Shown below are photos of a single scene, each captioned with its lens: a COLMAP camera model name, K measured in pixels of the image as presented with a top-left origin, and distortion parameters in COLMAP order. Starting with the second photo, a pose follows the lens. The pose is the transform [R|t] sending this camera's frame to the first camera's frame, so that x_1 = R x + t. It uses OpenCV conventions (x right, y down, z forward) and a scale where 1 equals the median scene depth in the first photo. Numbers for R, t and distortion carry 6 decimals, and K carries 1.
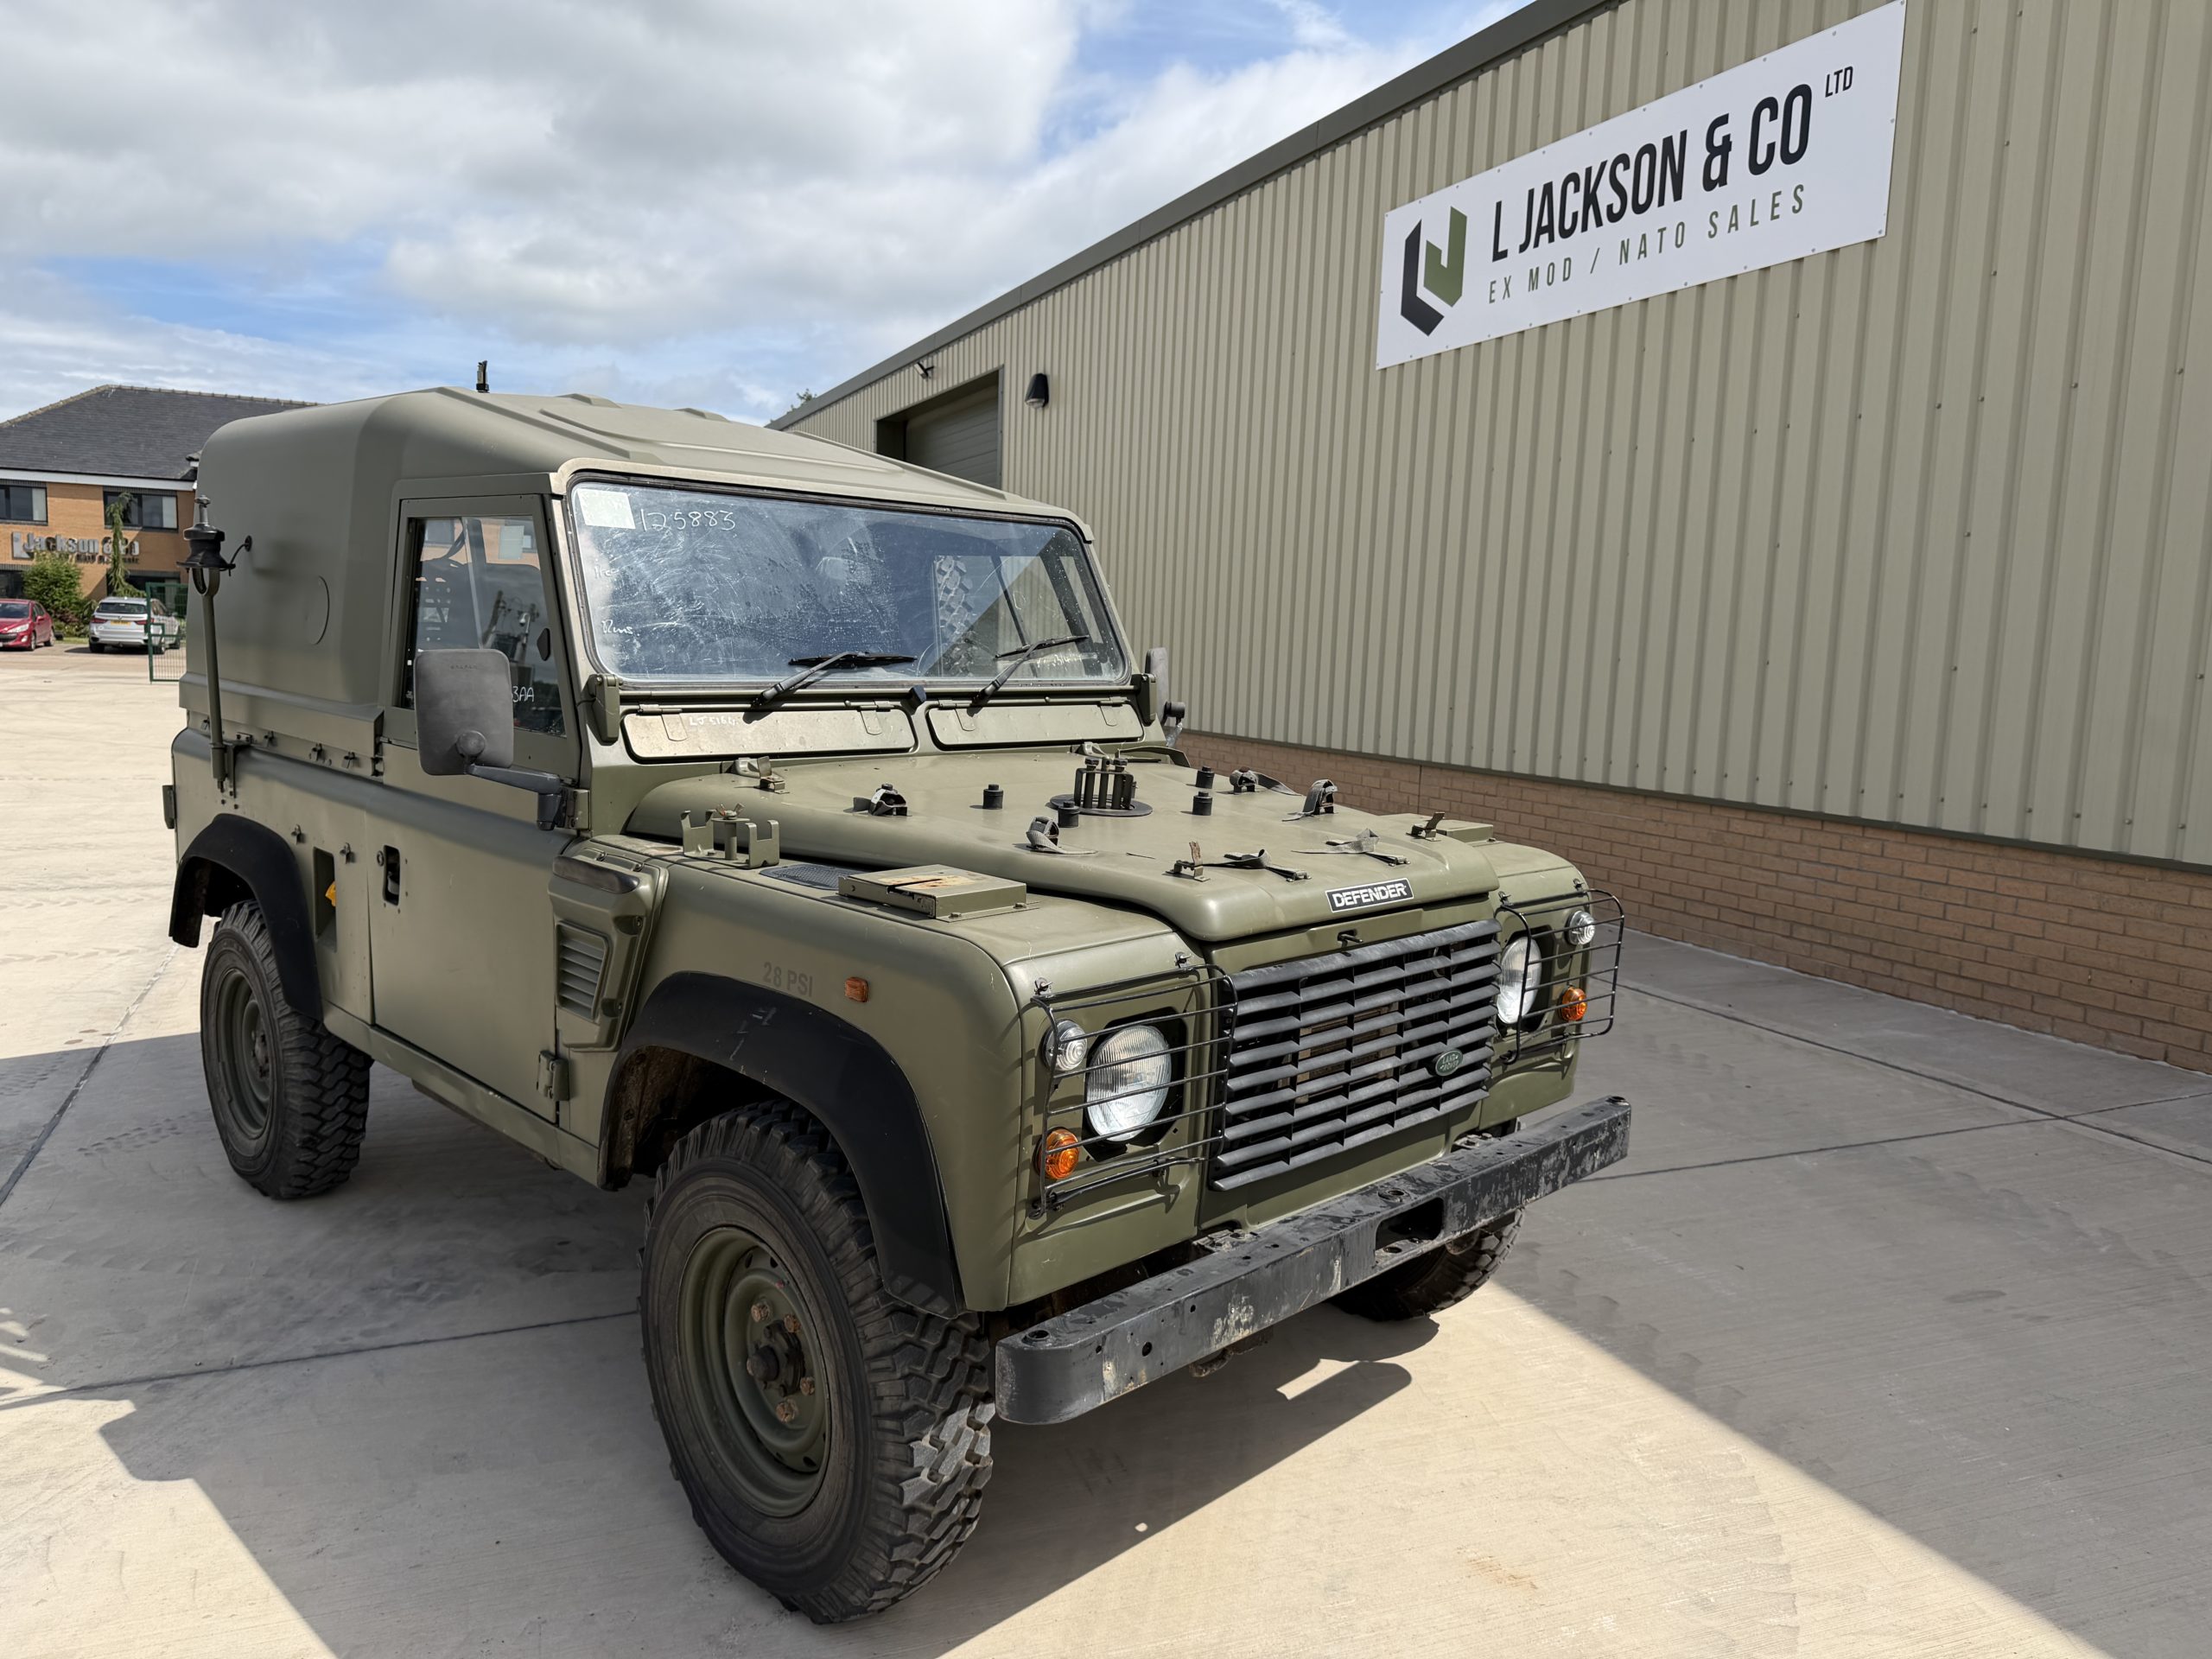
lens RADIAL K [[1558.0, 0, 1108.1], [0, 1558.0, 839.2], [0, 0, 1]] dist [0.031087, -0.038478]
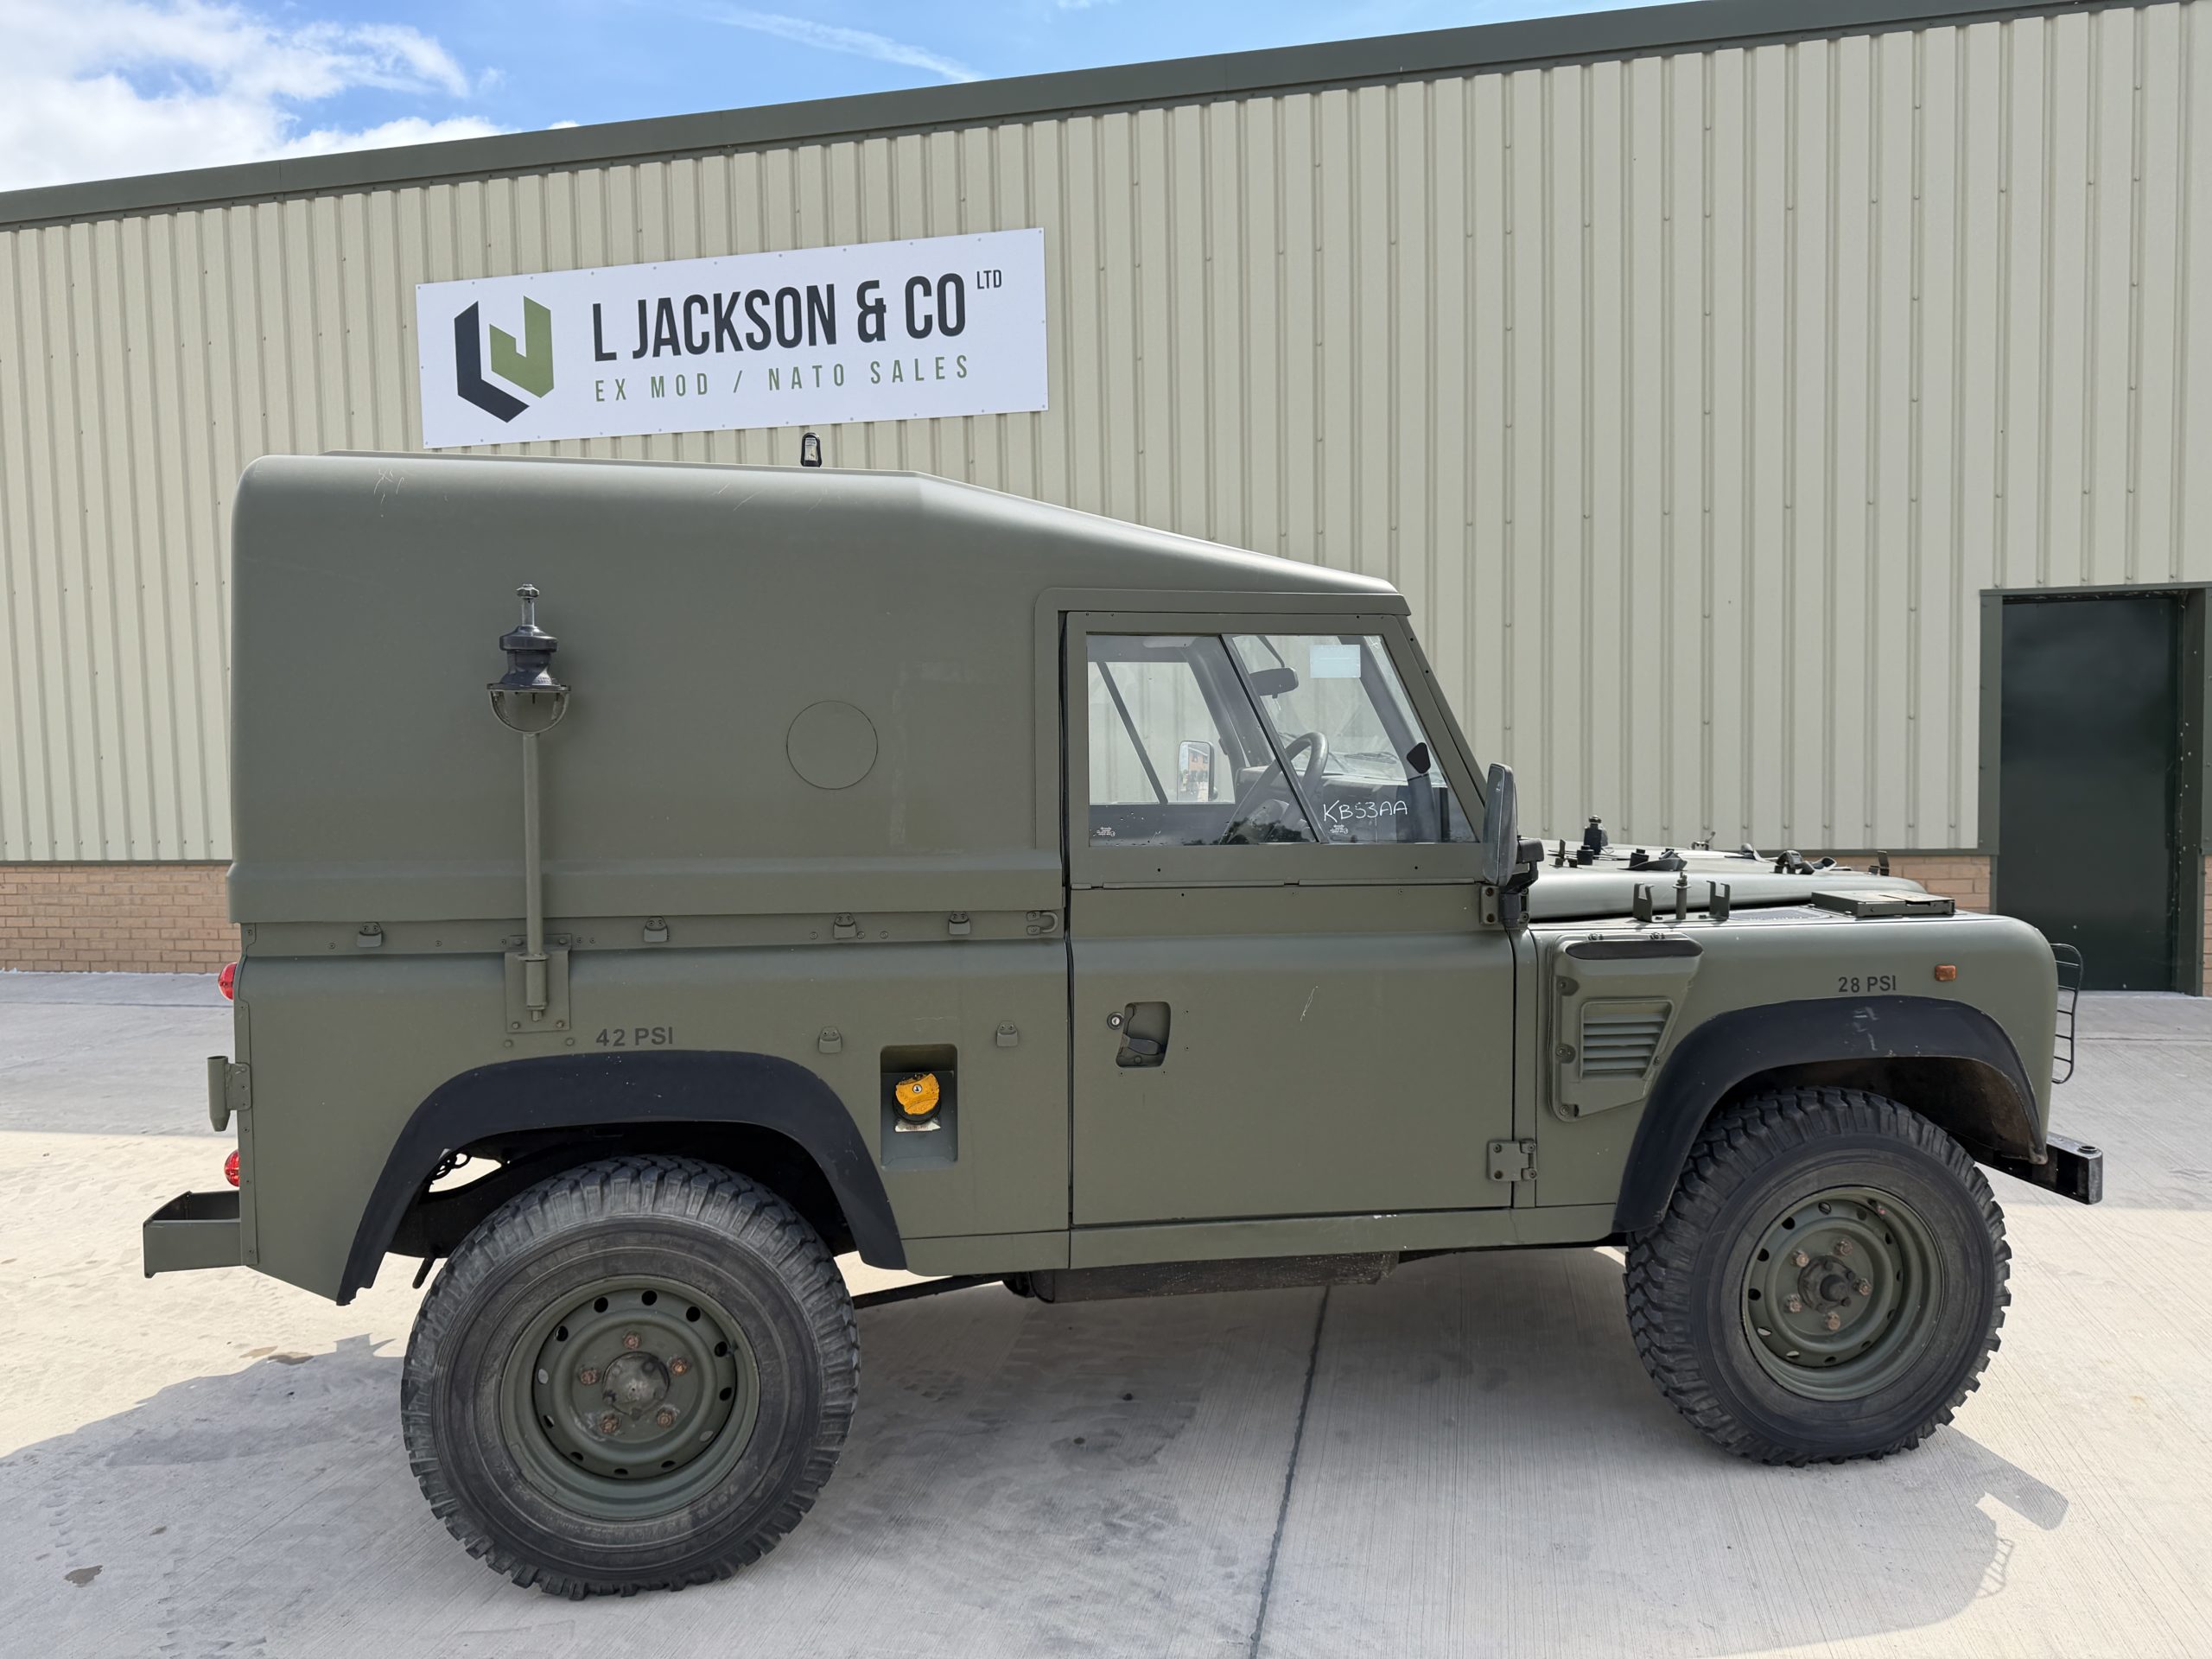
lens RADIAL K [[1558.0, 0, 1089.3], [0, 1558.0, 843.3], [0, 0, 1]] dist [0.031087, -0.038478]
pose [[0.583840, -0.101152, 0.805543, -0.523819], [0.141116, 0.989748, 0.022005, -0.048356], [-0.799511, 0.100828, 0.592129, 0.226013]]
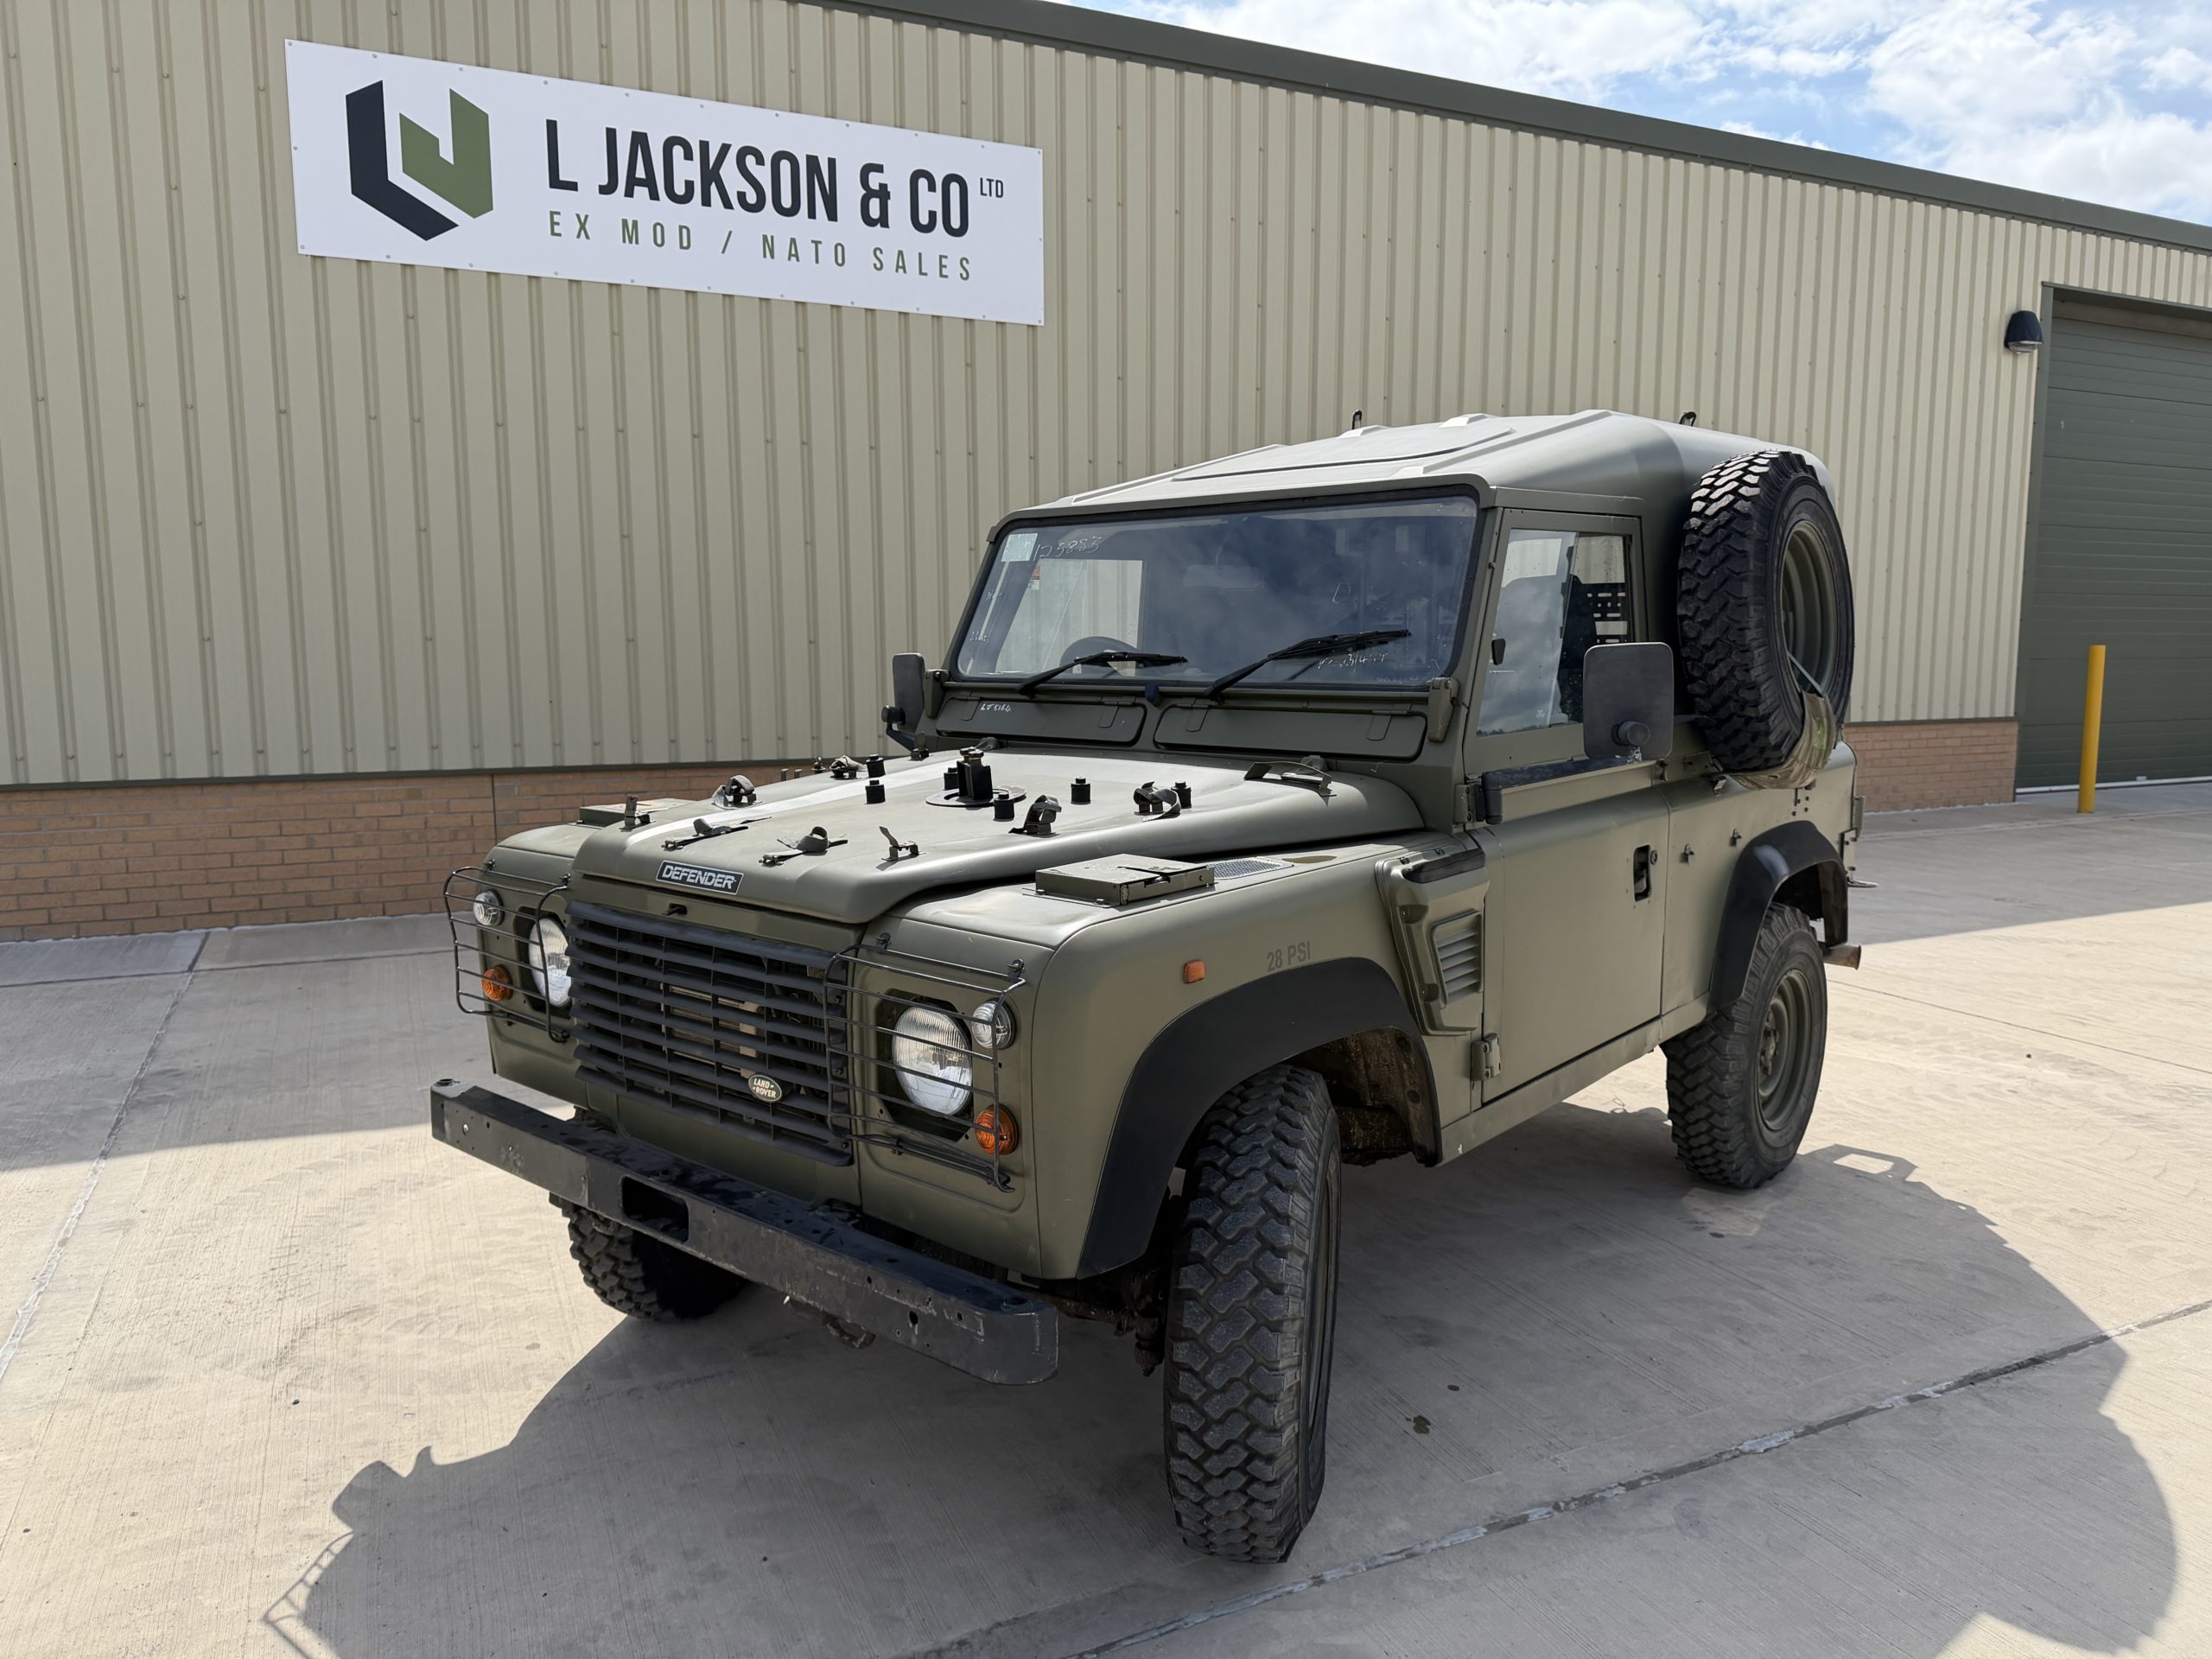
lens RADIAL K [[1558.0, 0, 1095.2], [0, 1558.0, 840.7], [0, 0, 1]] dist [0.031087, -0.038478]
pose [[-0.029507, -0.158106, 0.986981, -0.860922], [0.125395, 0.979025, 0.160580, -0.145984], [-0.991668, 0.128501, -0.009062, 0.954833]]
